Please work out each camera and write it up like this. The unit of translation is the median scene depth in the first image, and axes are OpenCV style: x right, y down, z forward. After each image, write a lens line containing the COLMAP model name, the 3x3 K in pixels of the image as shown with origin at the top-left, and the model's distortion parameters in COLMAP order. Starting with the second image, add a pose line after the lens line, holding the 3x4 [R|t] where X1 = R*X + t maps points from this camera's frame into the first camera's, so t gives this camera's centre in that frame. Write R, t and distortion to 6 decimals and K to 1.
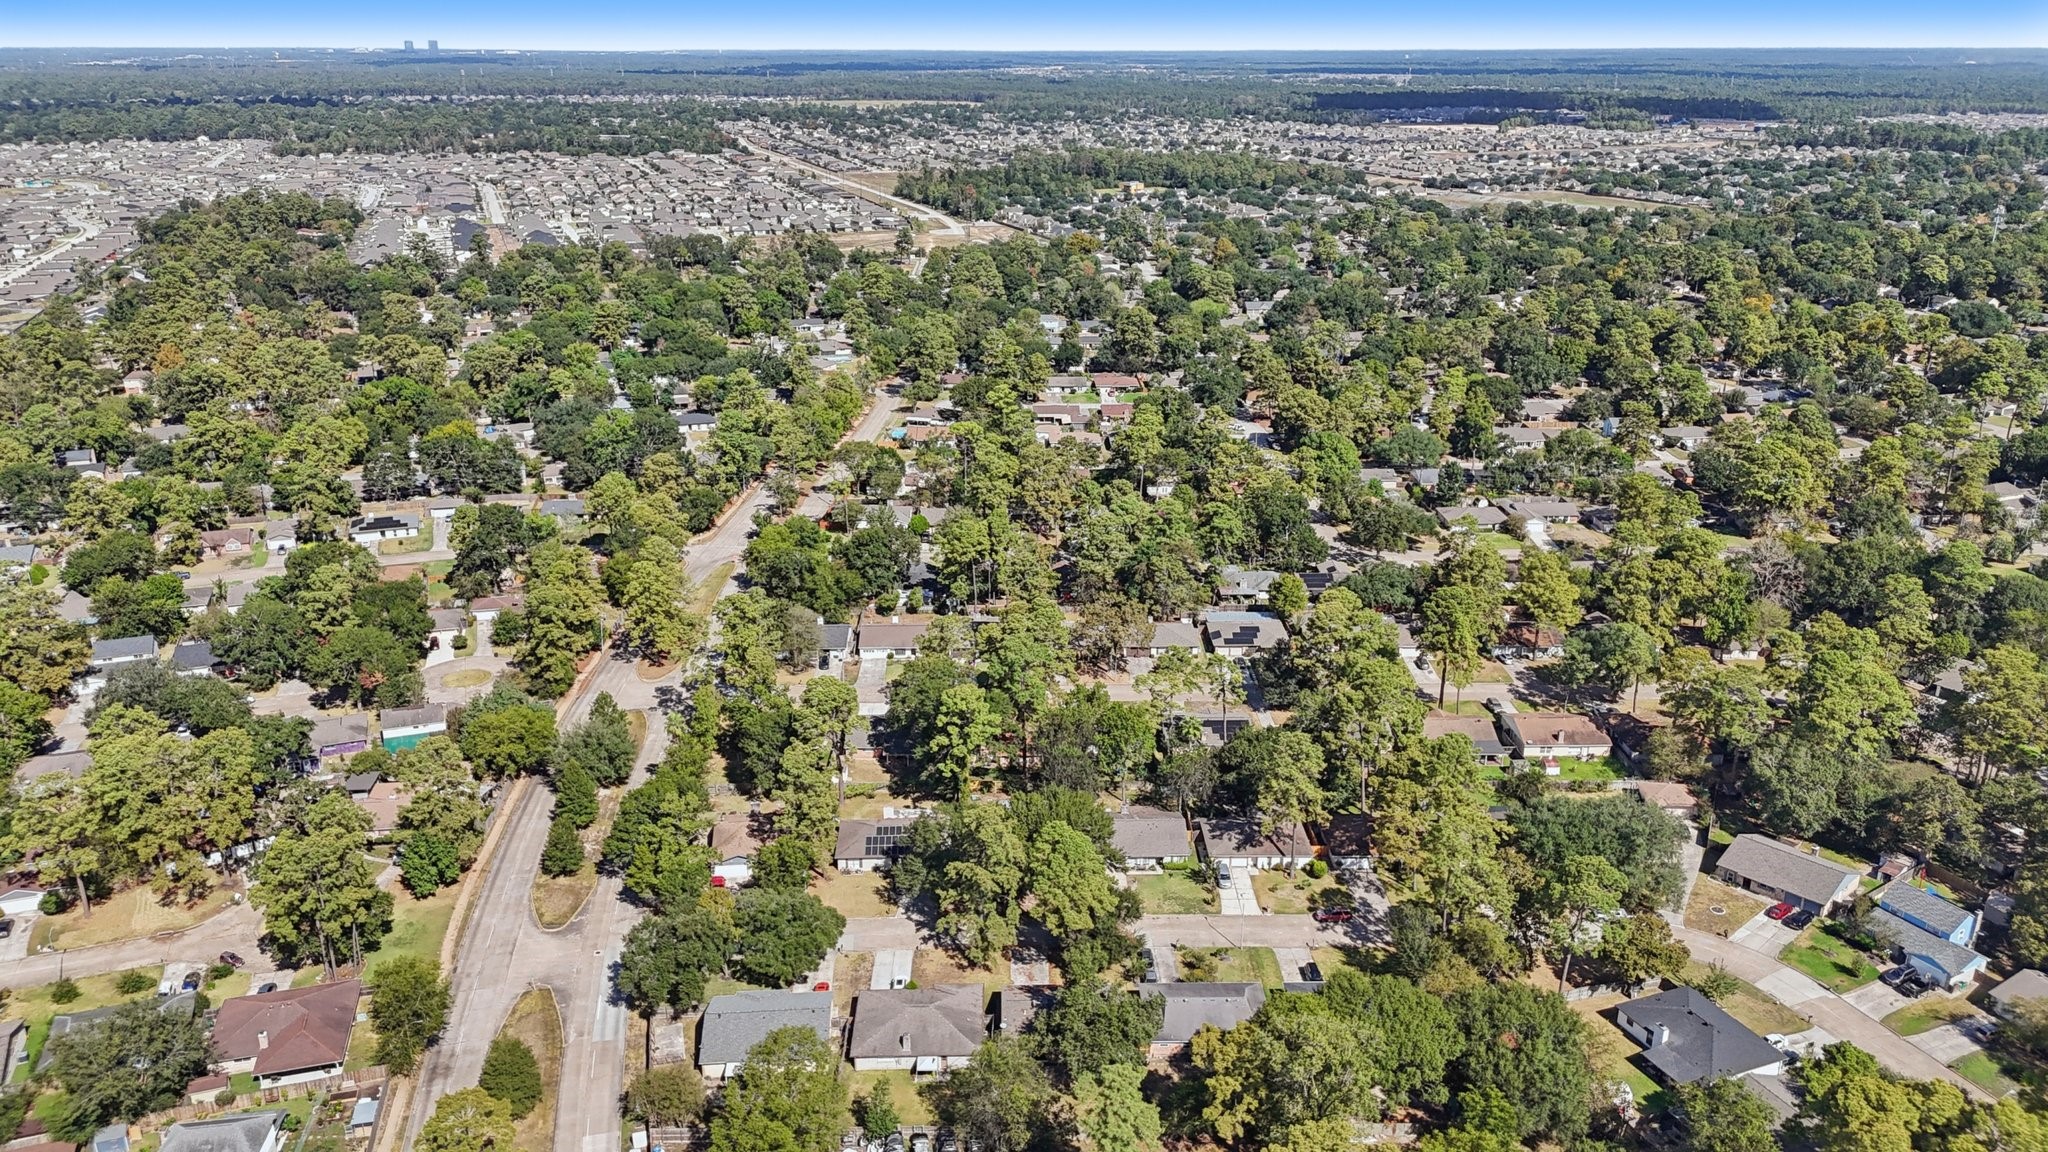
lens RADIAL K [[1498.8, 0, 1009.3], [0, 1498.8, 568.1], [0, 0, 1]] dist [0.078370, -0.073868]
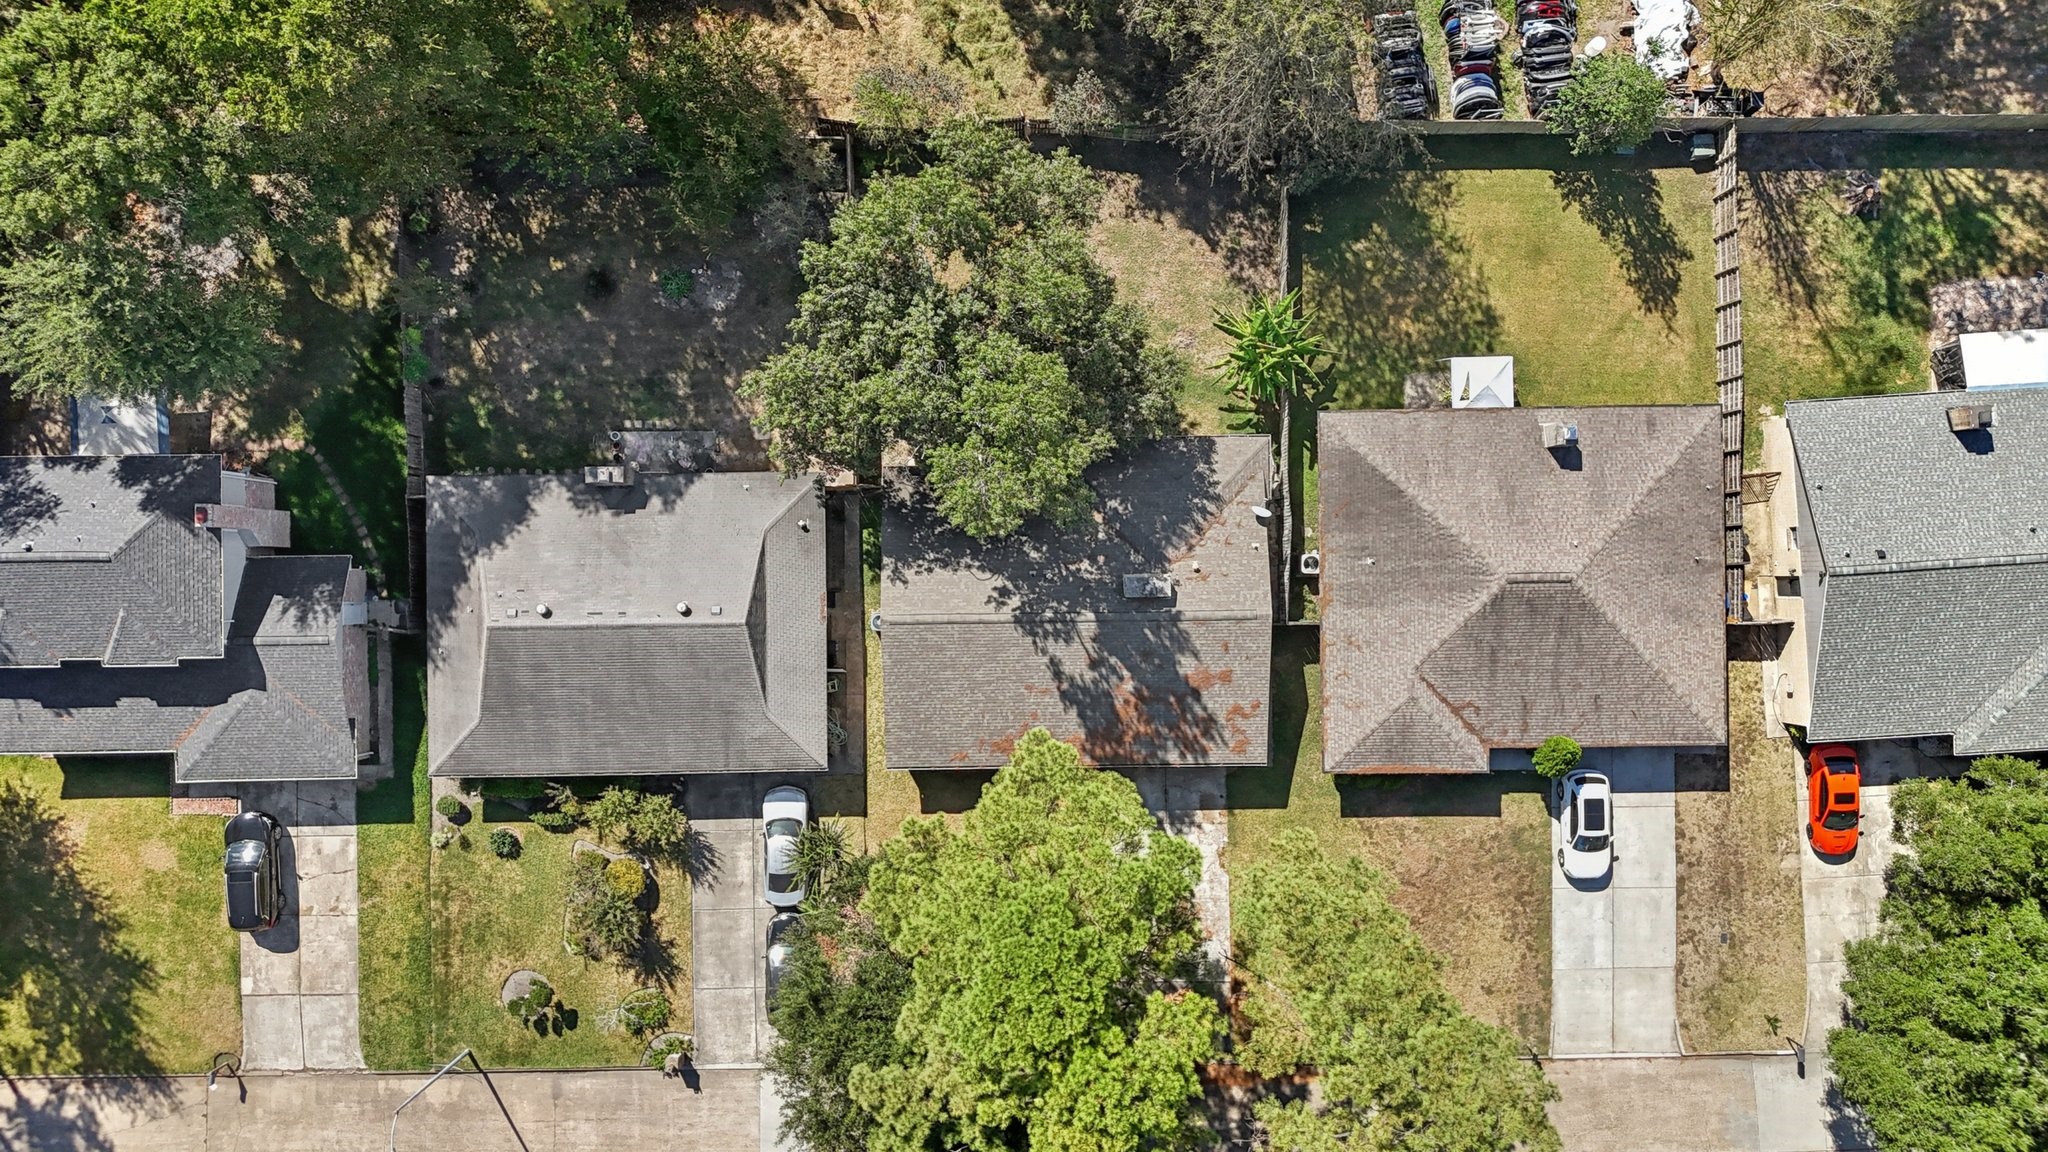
lens RADIAL K [[1498.8, 0, 1008.6], [0, 1498.8, 567.6], [0, 0, 1]] dist [0.078370, -0.073868]
pose [[-0.999945, 0.005441, 0.008951, 0.043132], [0.006789, -0.314212, 0.949328, -0.005098], [0.007978, 0.949337, 0.314158, 0.820038]]
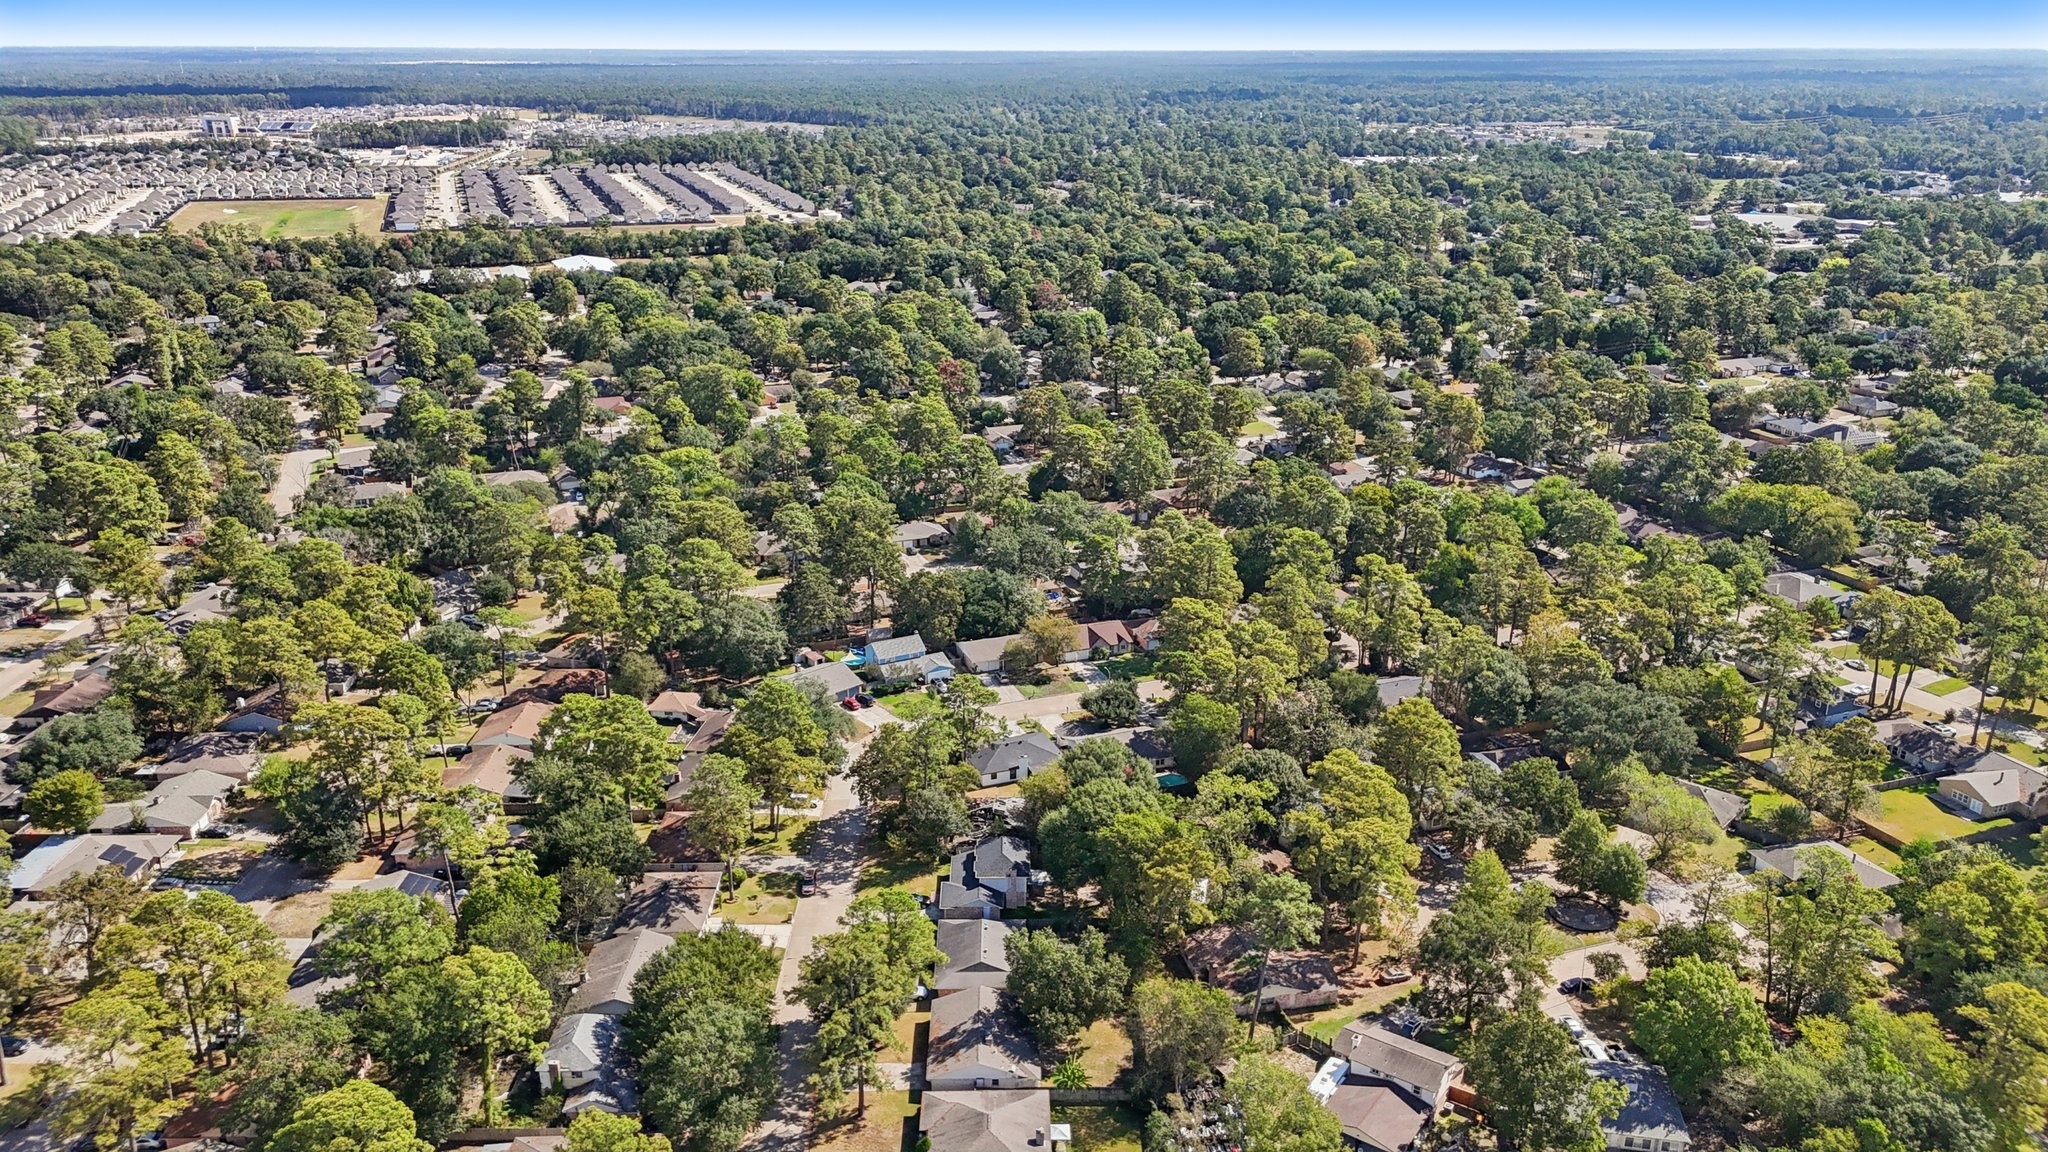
lens RADIAL K [[1498.8, 0, 1014.4], [0, 1498.8, 588.5], [0, 0, 1]] dist [0.078370, -0.073868]
pose [[0.001080, -0.333708, 0.942676, -0.720800], [0.325186, 0.891559, 0.315240, -0.240141], [-0.945649, 0.306205, 0.109480, 0.723099]]
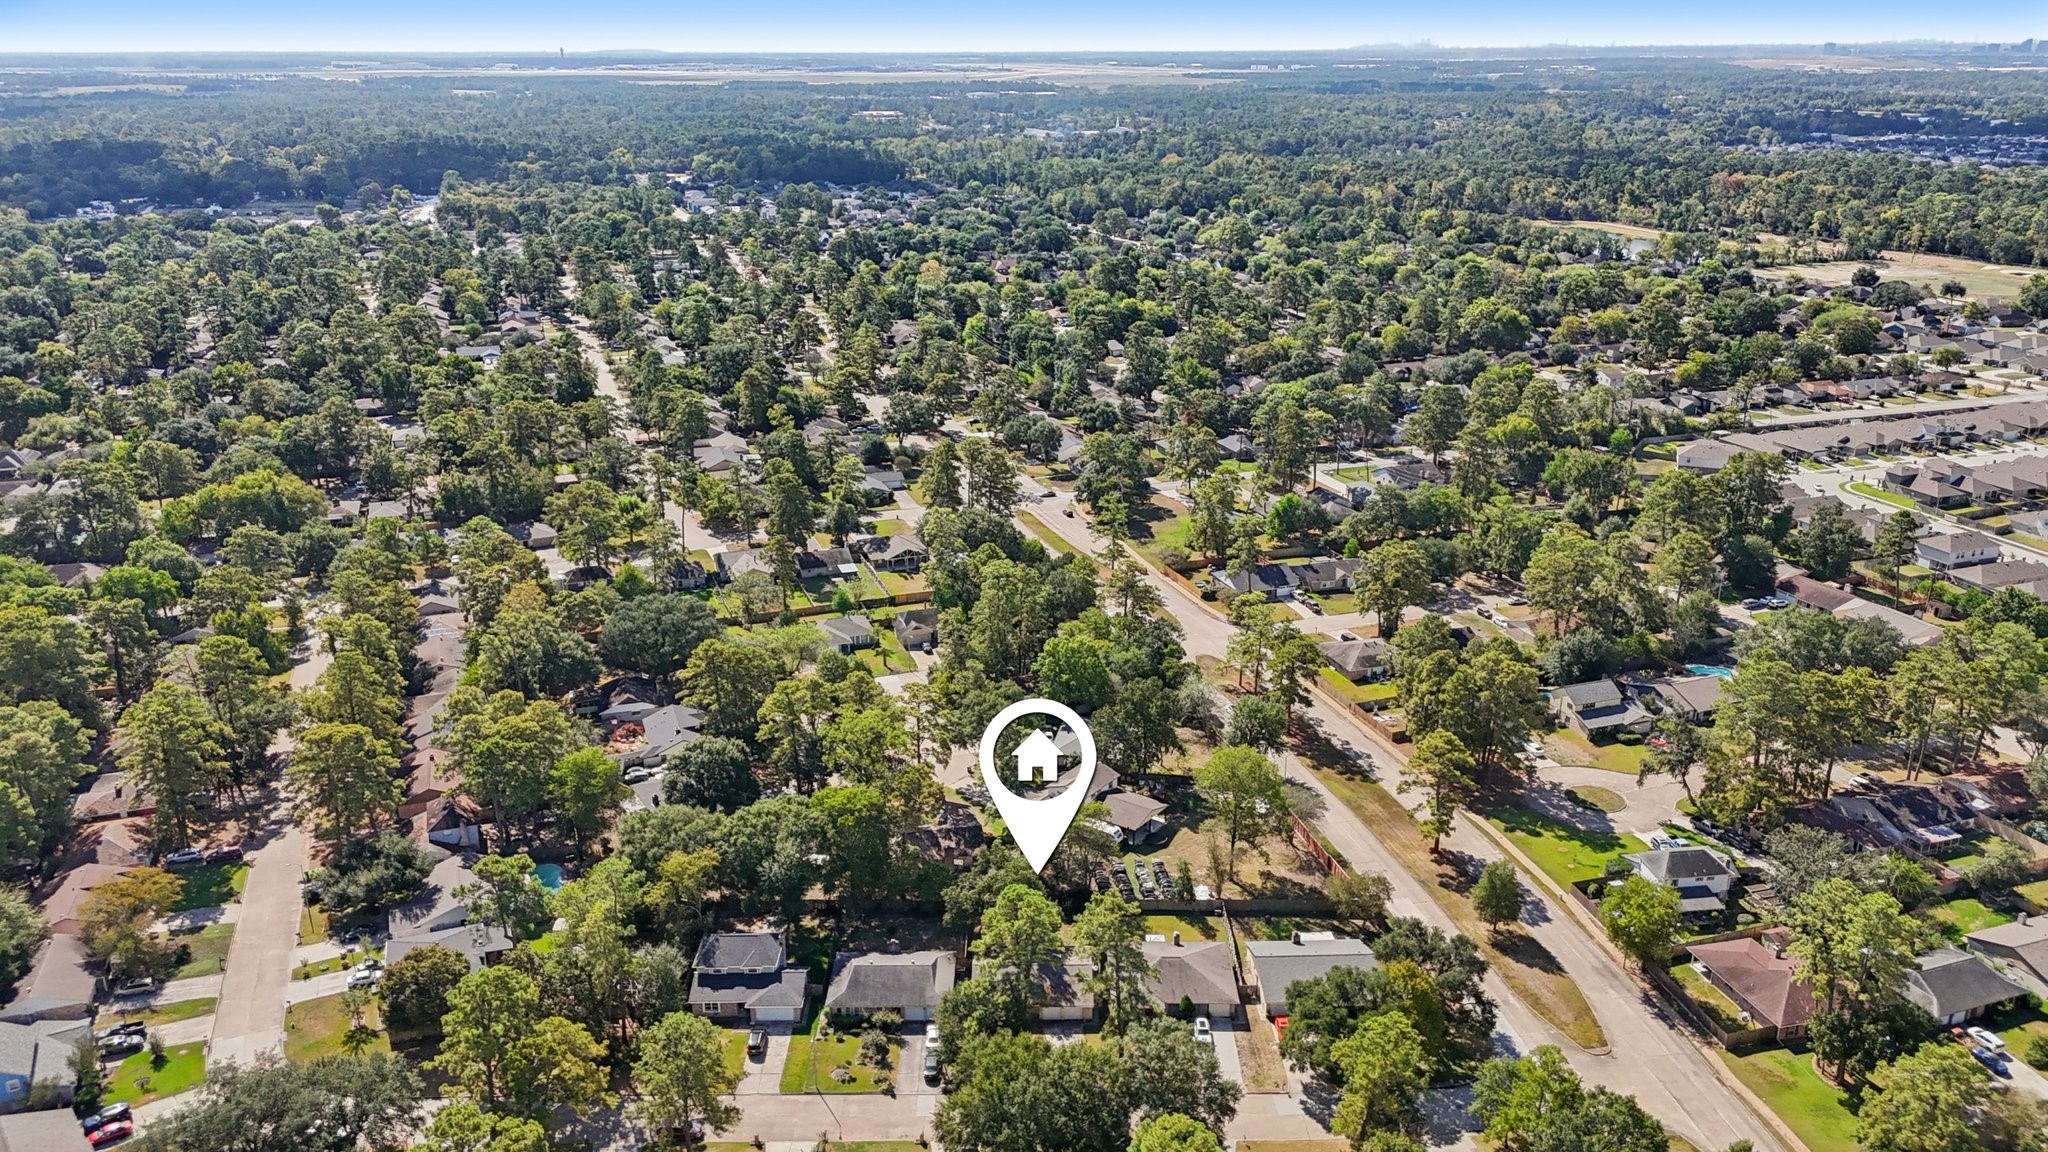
lens RADIAL K [[1498.8, 0, 1020.2], [0, 1498.8, 565.2], [0, 0, 1]] dist [0.078370, -0.073868]
pose [[-0.999781, 0.008164, 0.019263, 0.019848], [0.018192, 0.793998, 0.607648, -0.505553], [-0.010334, 0.607866, -0.793973, 1.512645]]
